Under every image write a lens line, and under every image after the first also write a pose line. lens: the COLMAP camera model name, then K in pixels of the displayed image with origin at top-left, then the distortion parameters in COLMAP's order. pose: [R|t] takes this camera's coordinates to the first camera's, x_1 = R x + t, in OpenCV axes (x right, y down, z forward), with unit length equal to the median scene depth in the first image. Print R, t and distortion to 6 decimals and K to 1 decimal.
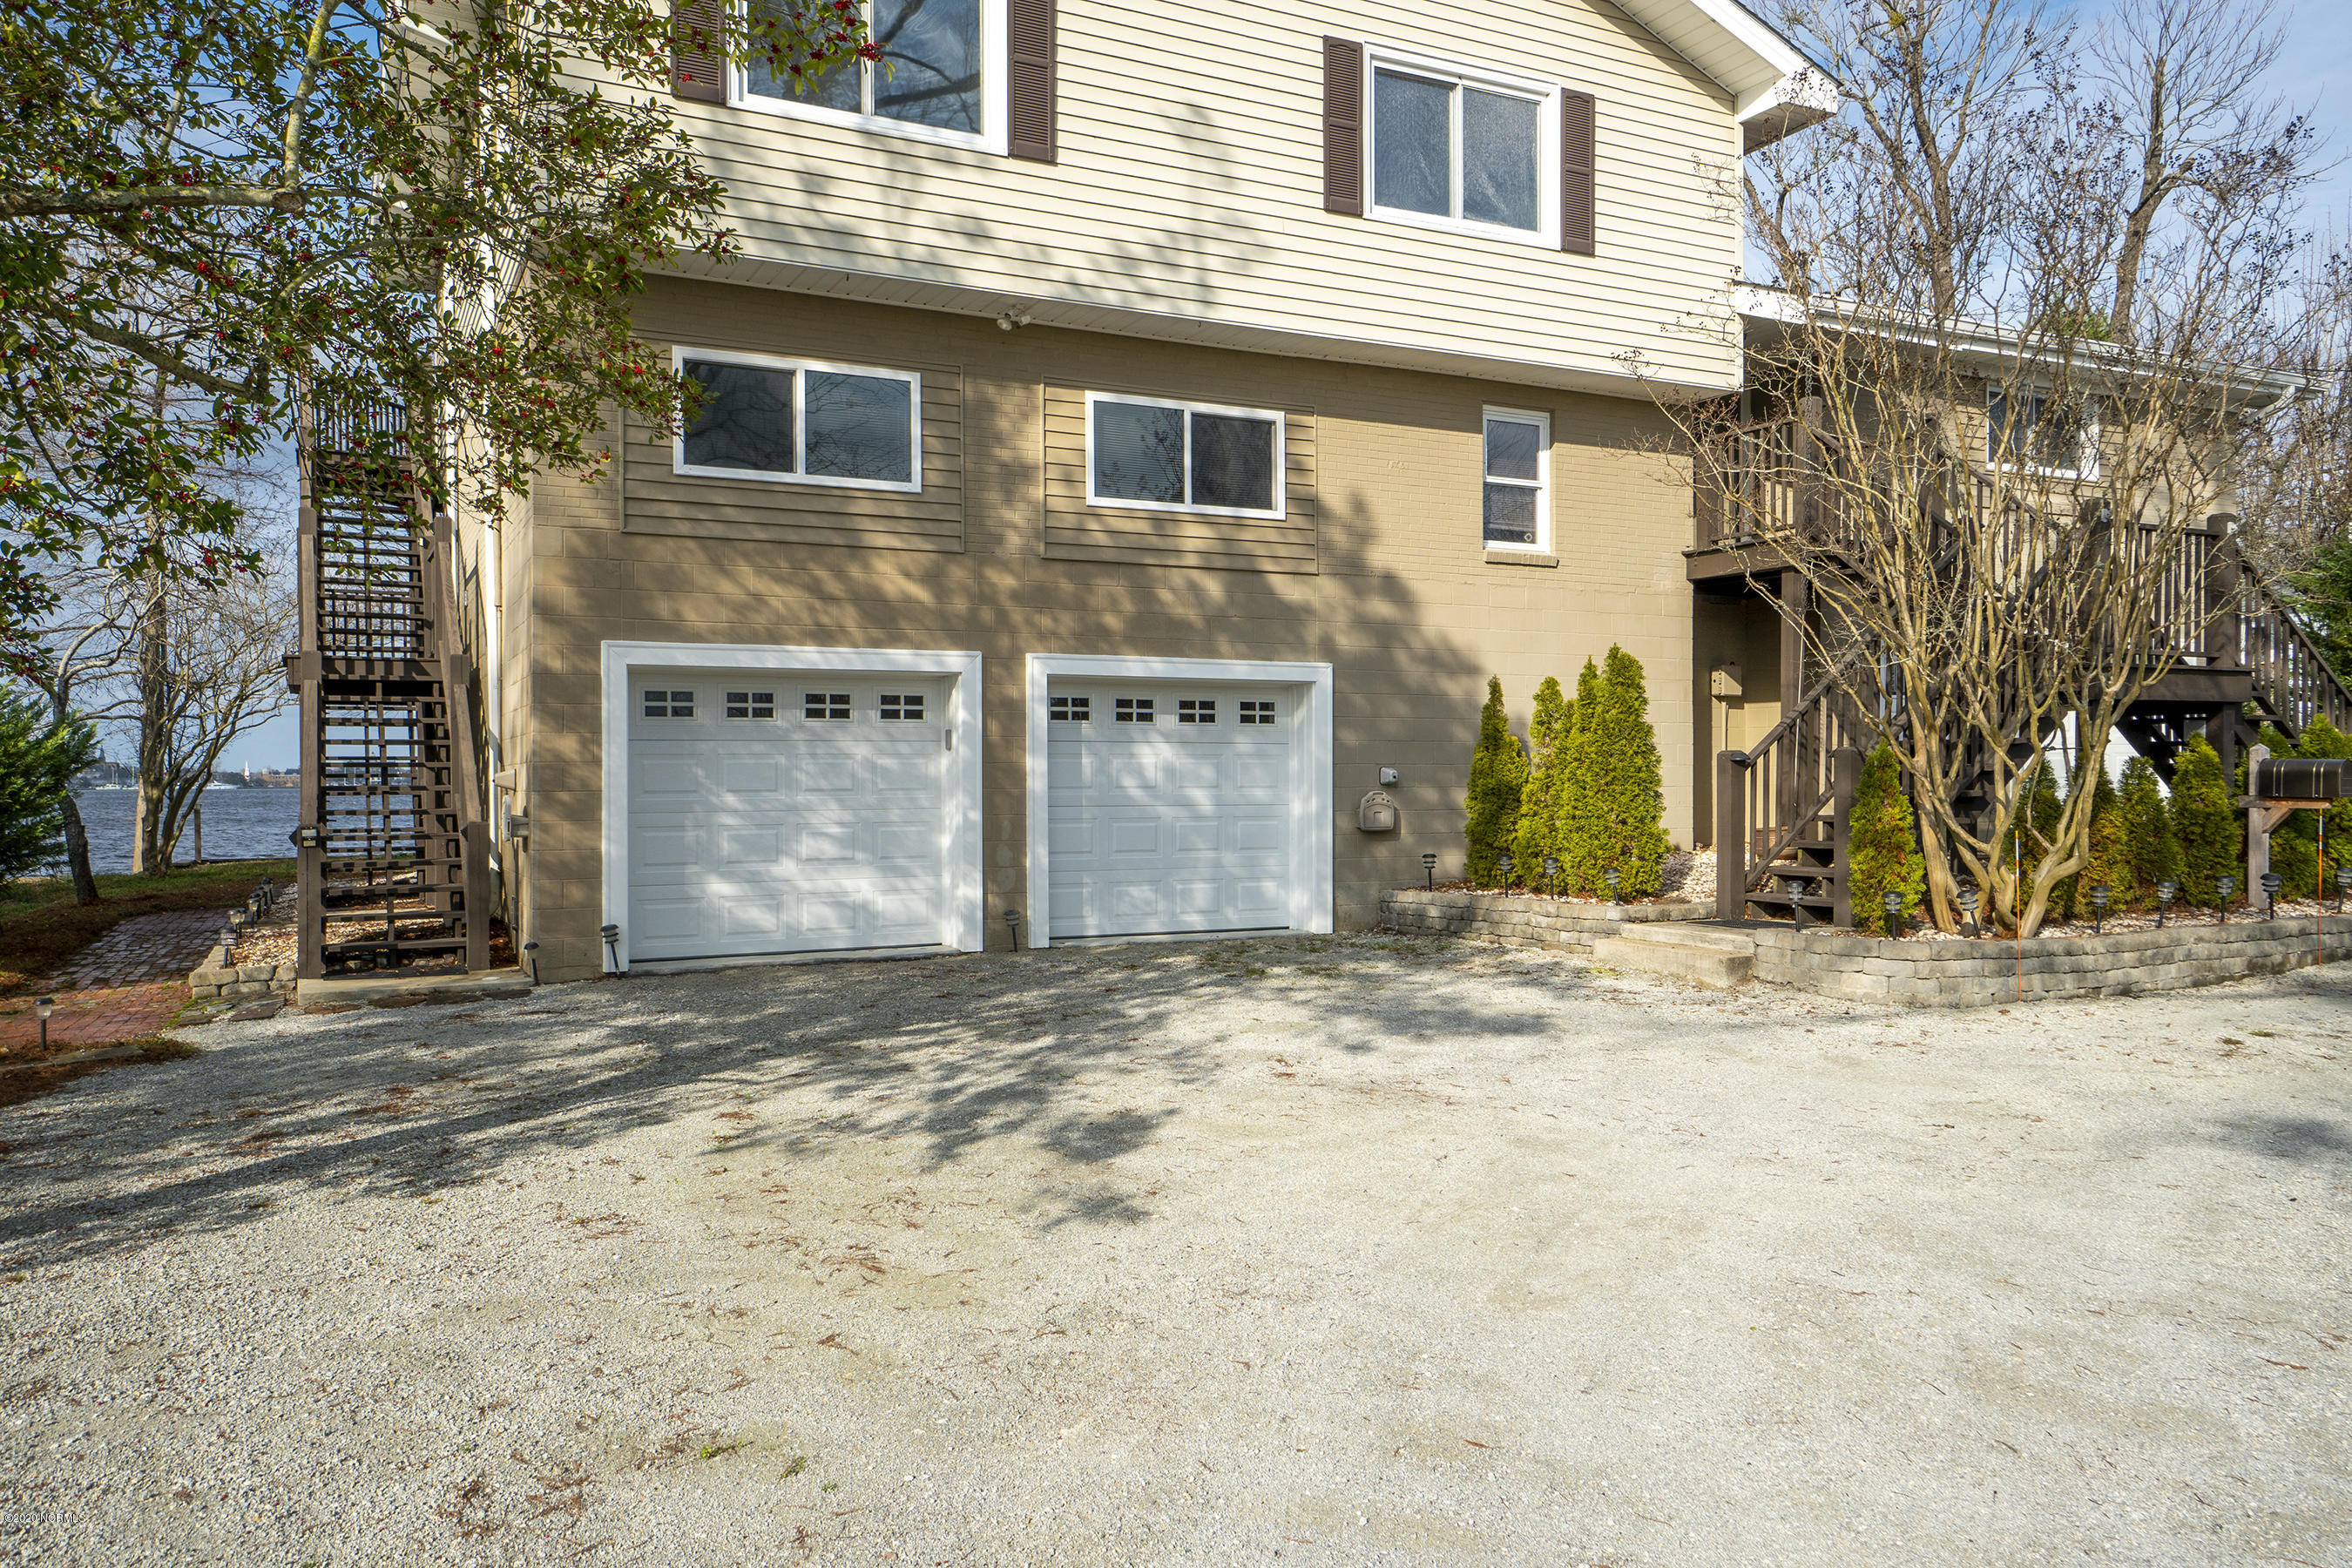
lens RADIAL K [[1686.1, 0, 1190.9], [0, 1686.1, 780.7], [0, 0, 1]] dist [-0.005030, -0.000800]
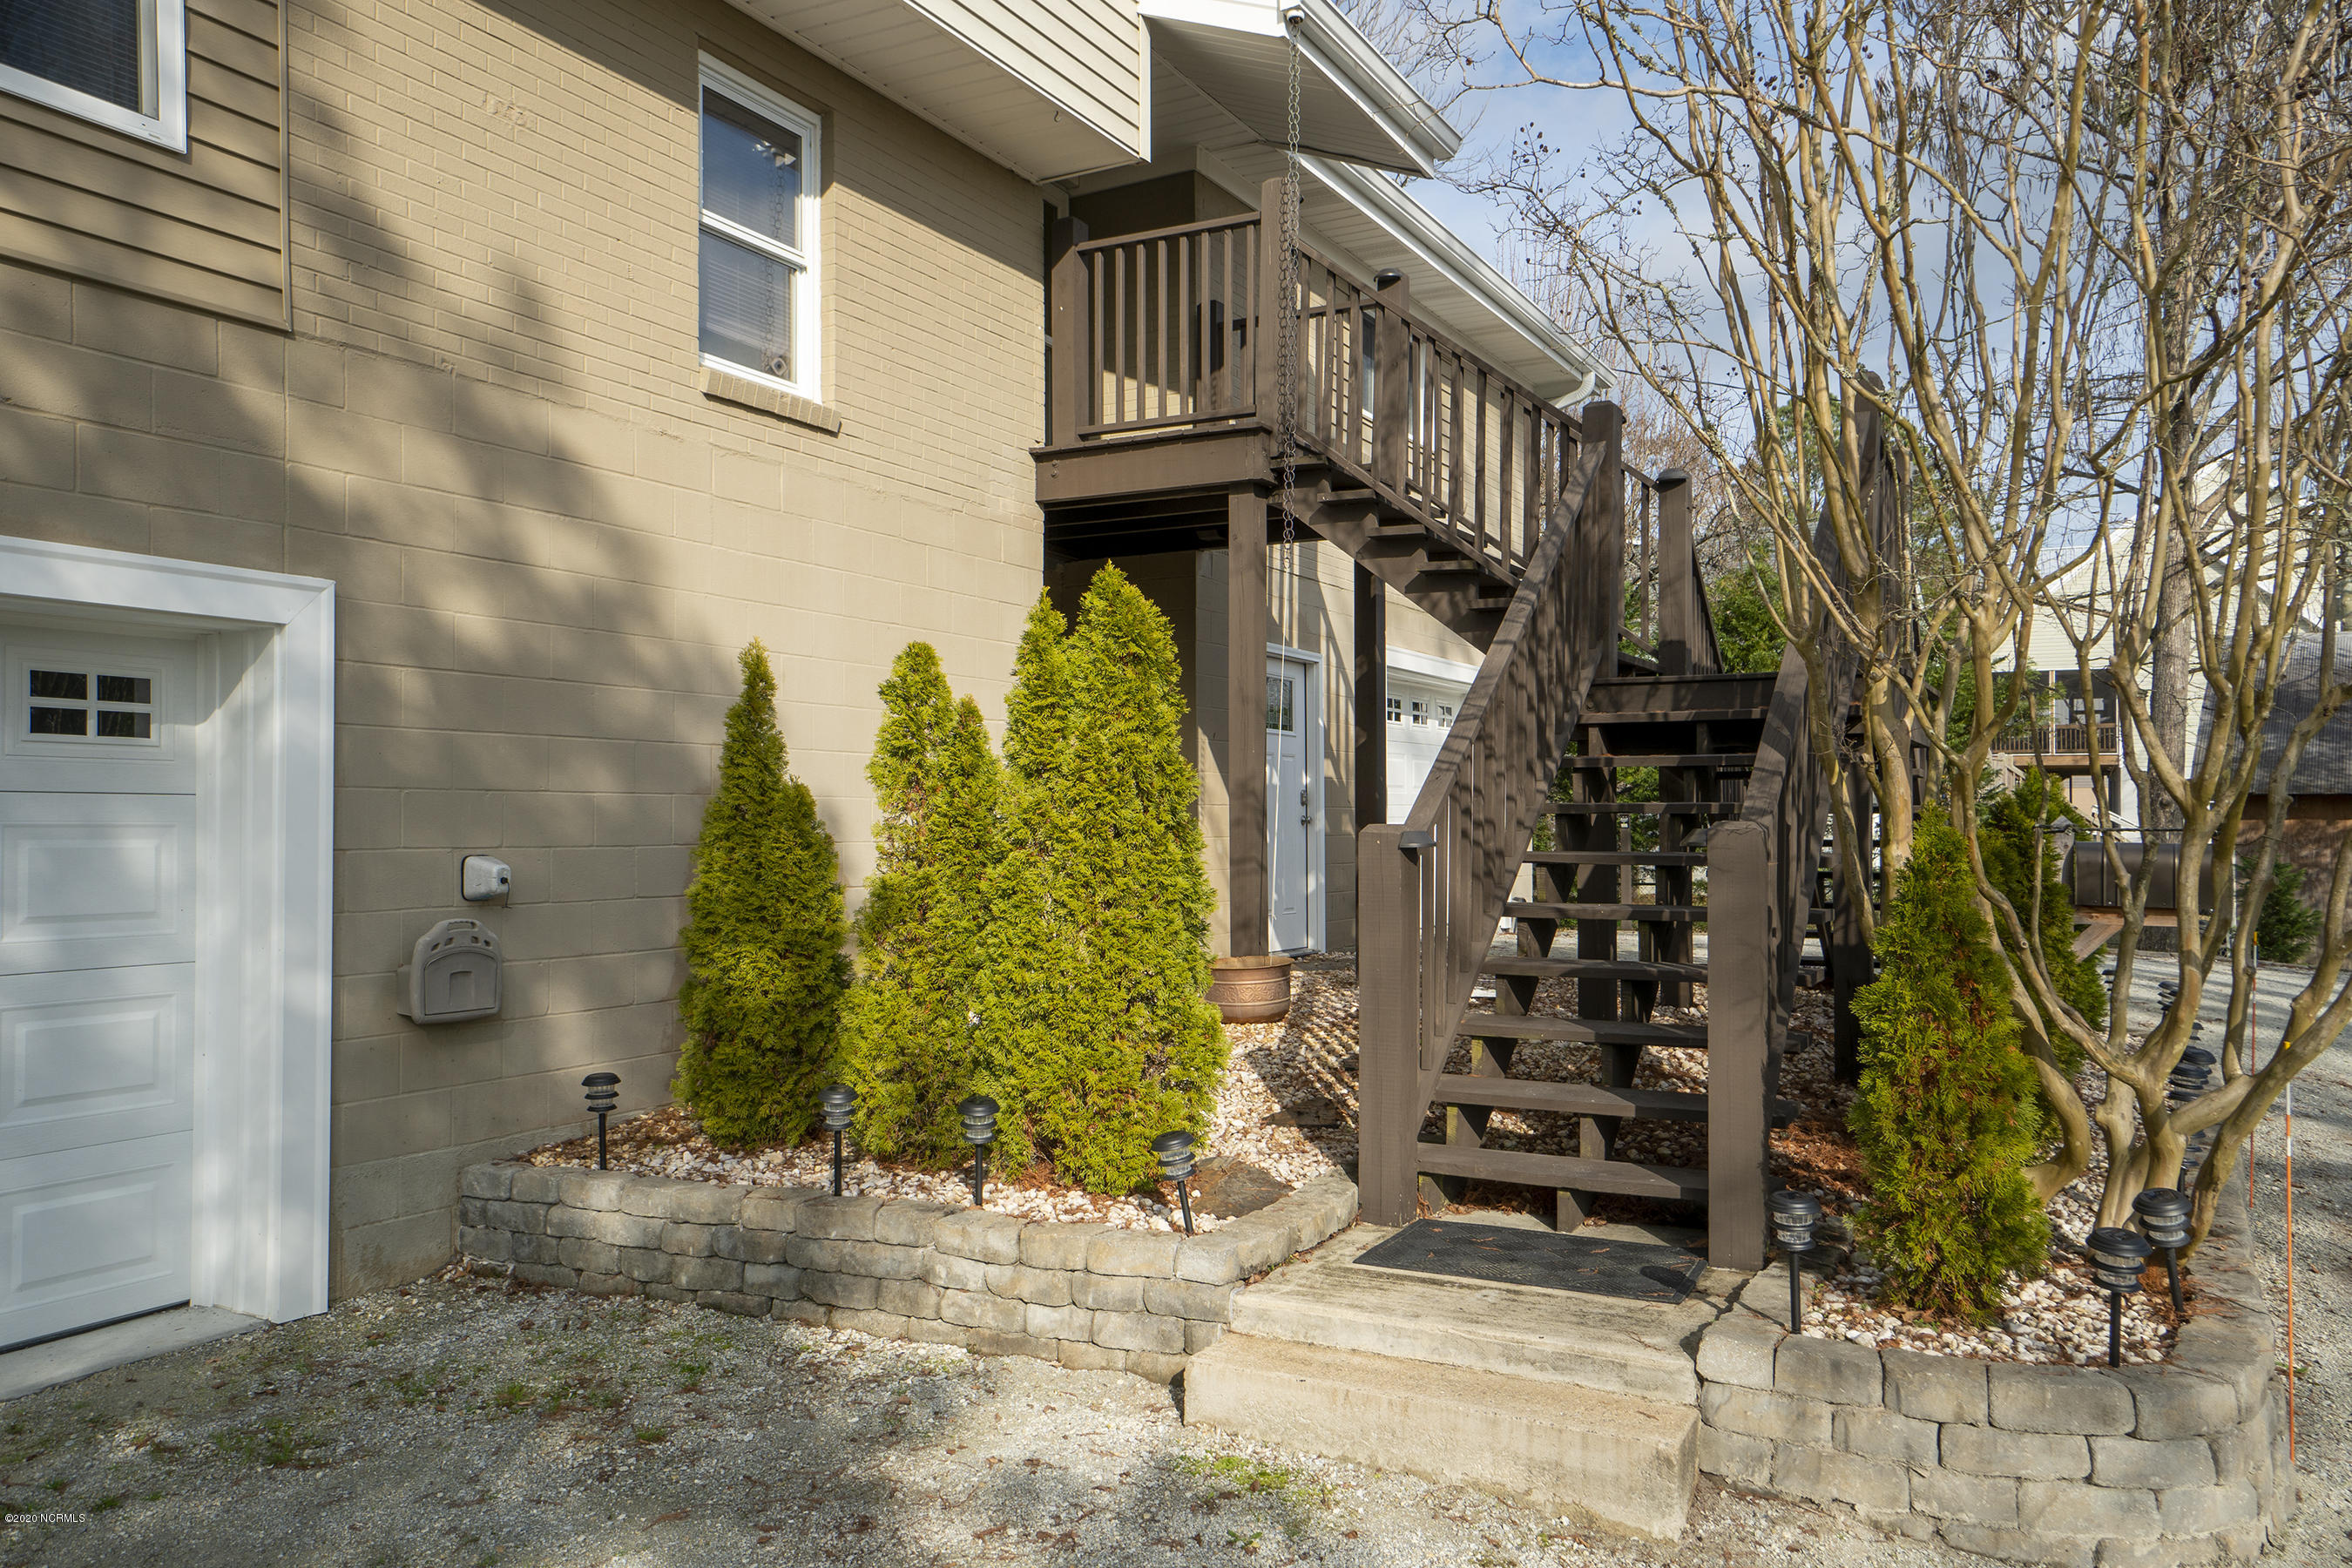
lens RADIAL K [[1686.1, 0, 1181.2], [0, 1686.1, 807.3], [0, 0, 1]] dist [-0.005030, -0.000800]
pose [[0.828961, 0.004946, 0.559285, 0.034454], [0.002731, 0.999913, -0.012891, -0.015861], [-0.559300, 0.012213, 0.828875, 0.640301]]
